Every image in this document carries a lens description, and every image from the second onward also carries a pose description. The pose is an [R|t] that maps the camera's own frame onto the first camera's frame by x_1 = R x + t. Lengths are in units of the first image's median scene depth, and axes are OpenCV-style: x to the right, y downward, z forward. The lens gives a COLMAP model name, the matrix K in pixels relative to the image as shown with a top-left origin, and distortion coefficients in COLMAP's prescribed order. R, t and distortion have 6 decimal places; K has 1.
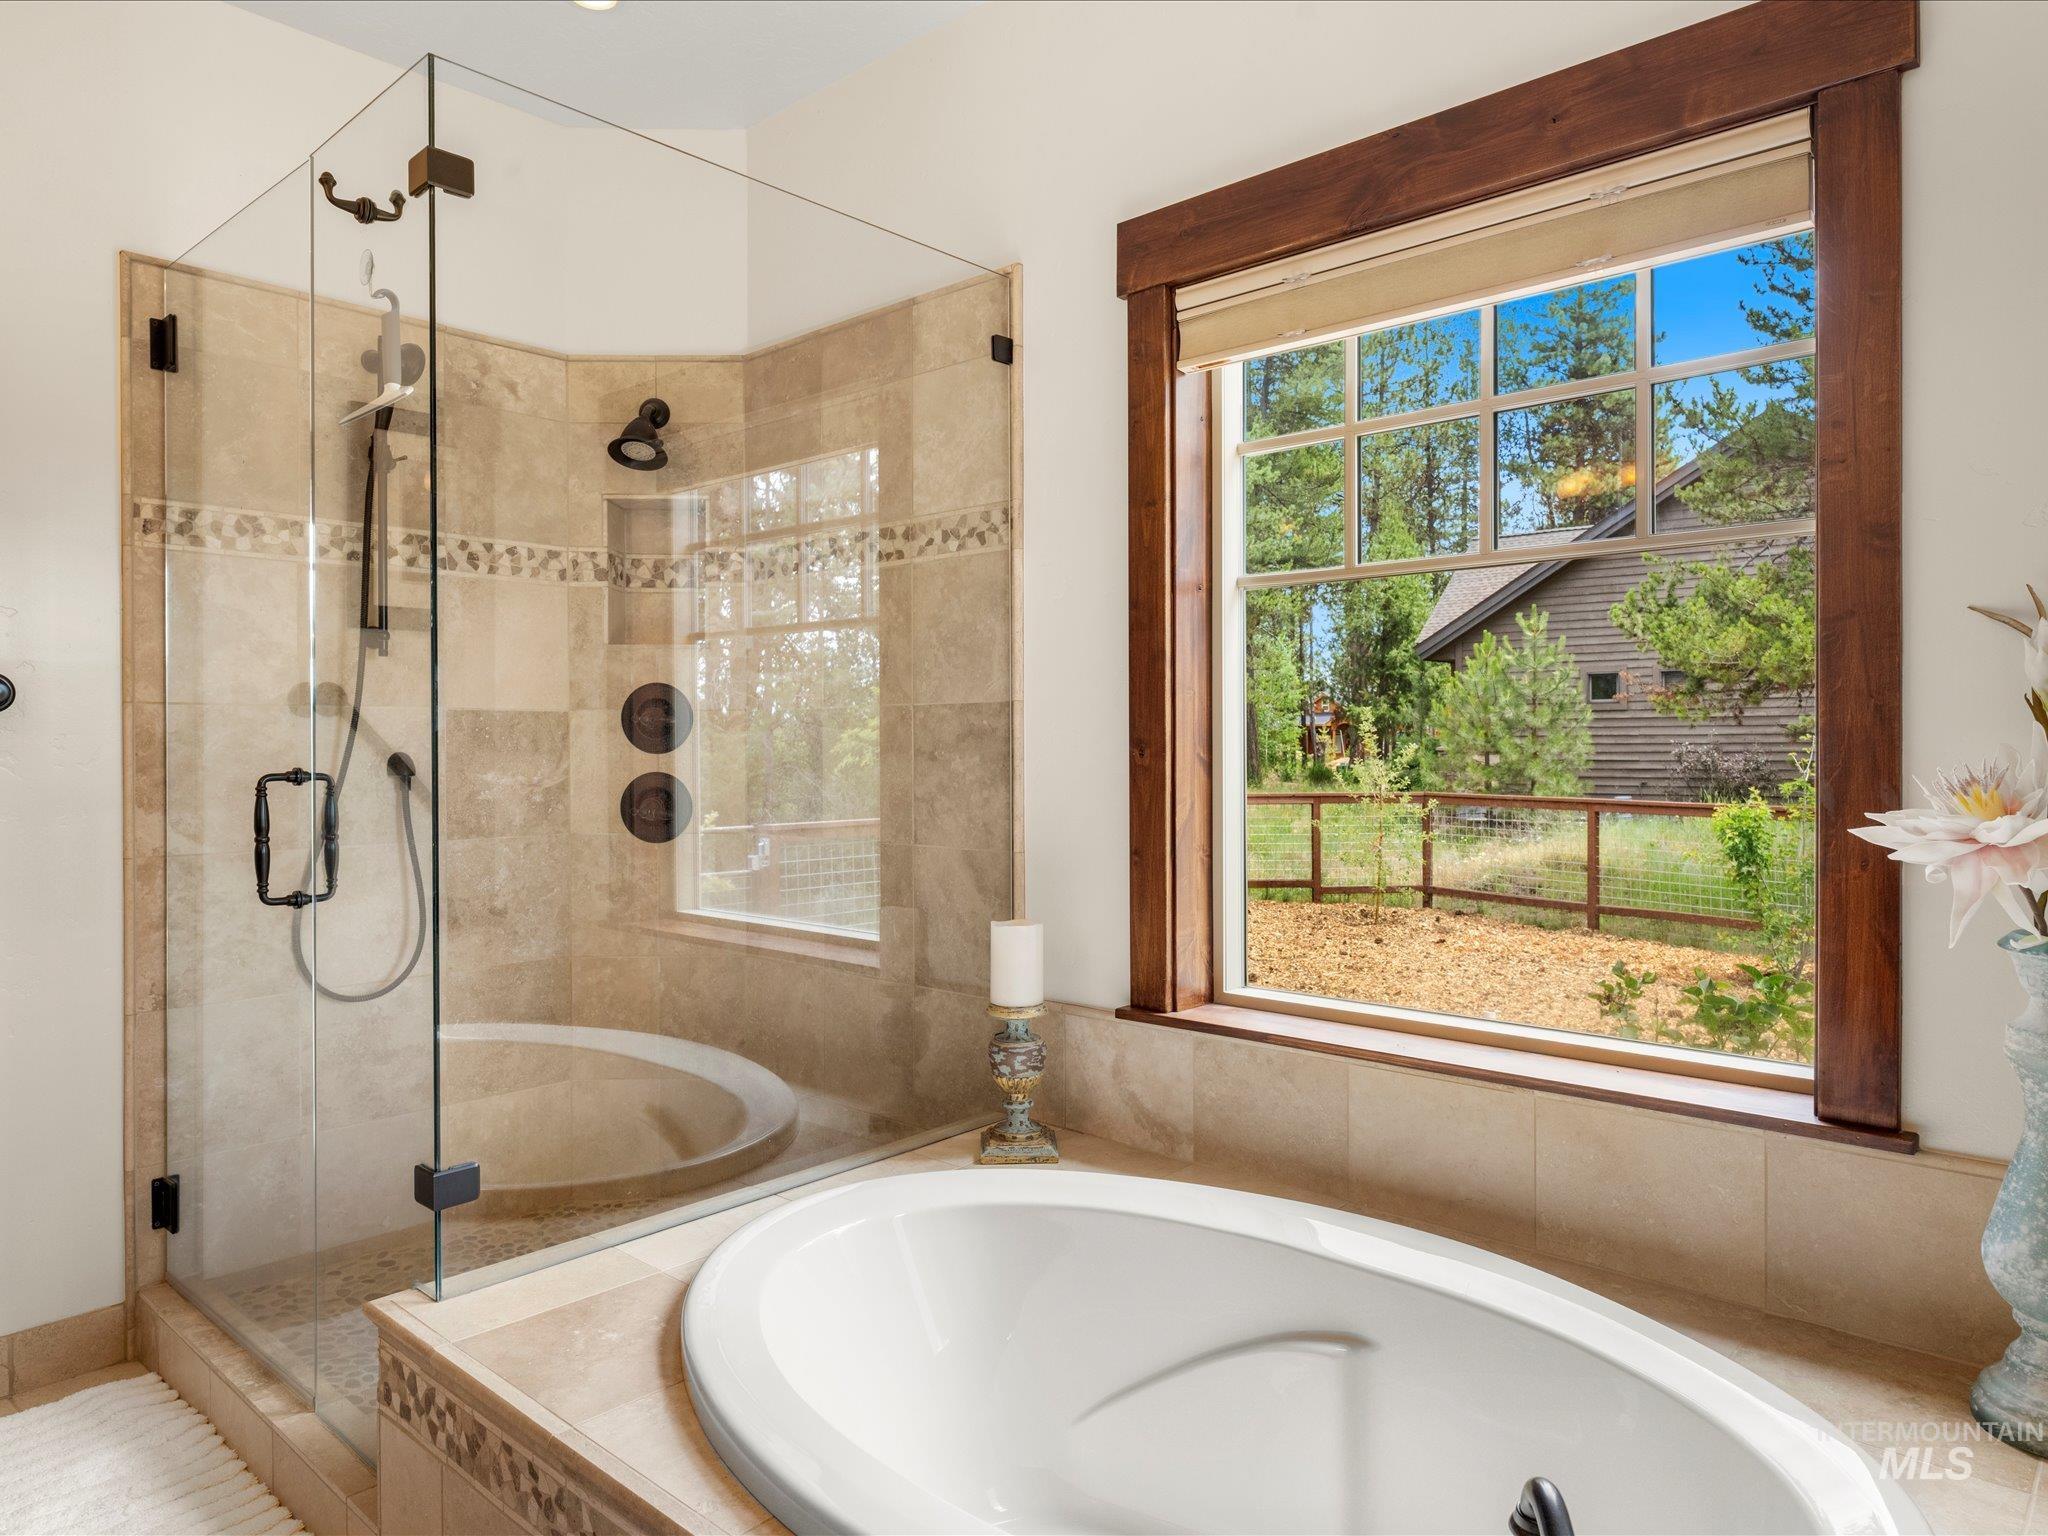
lens RADIAL K [[1303.2, 0, 1025.8], [0, 1303.2, 757.8], [0, 0, 1]] dist [0.007766, 0.000900]
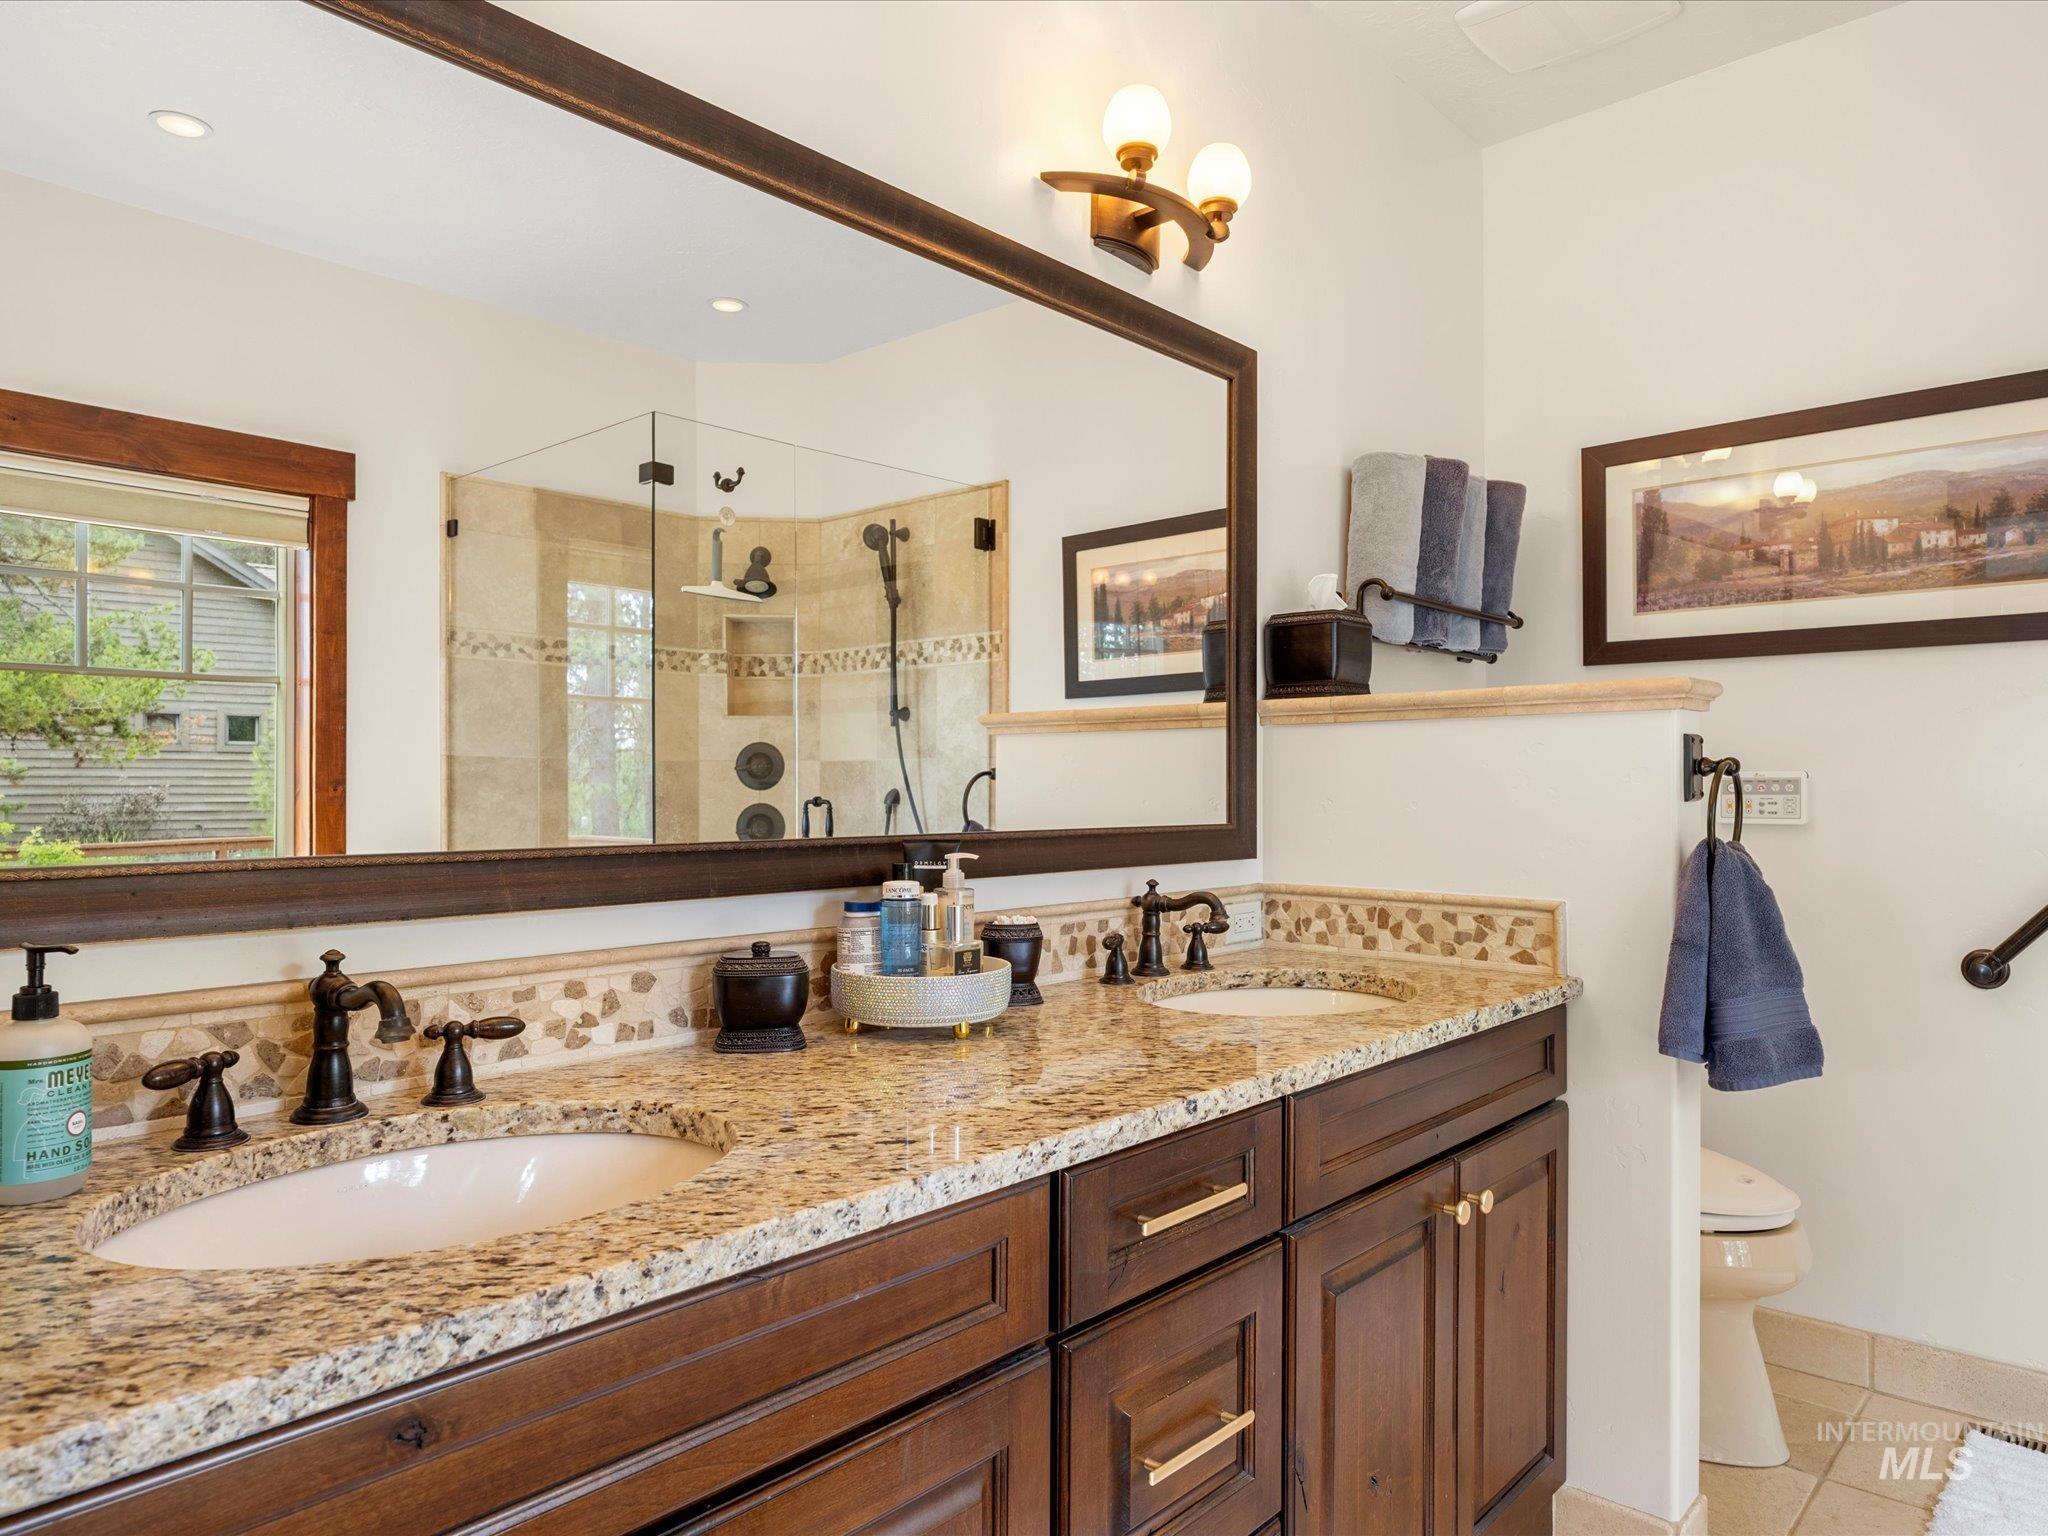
lens RADIAL K [[1303.2, 0, 1025.6], [0, 1303.2, 775.3], [0, 0, 1]] dist [0.007766, 0.000900]
pose [[-0.000291, -0.001056, -0.999999, 1.183558], [-0.012441, 0.999922, -0.001052, -0.021723], [0.999923, 0.012441, -0.000304, 1.301085]]
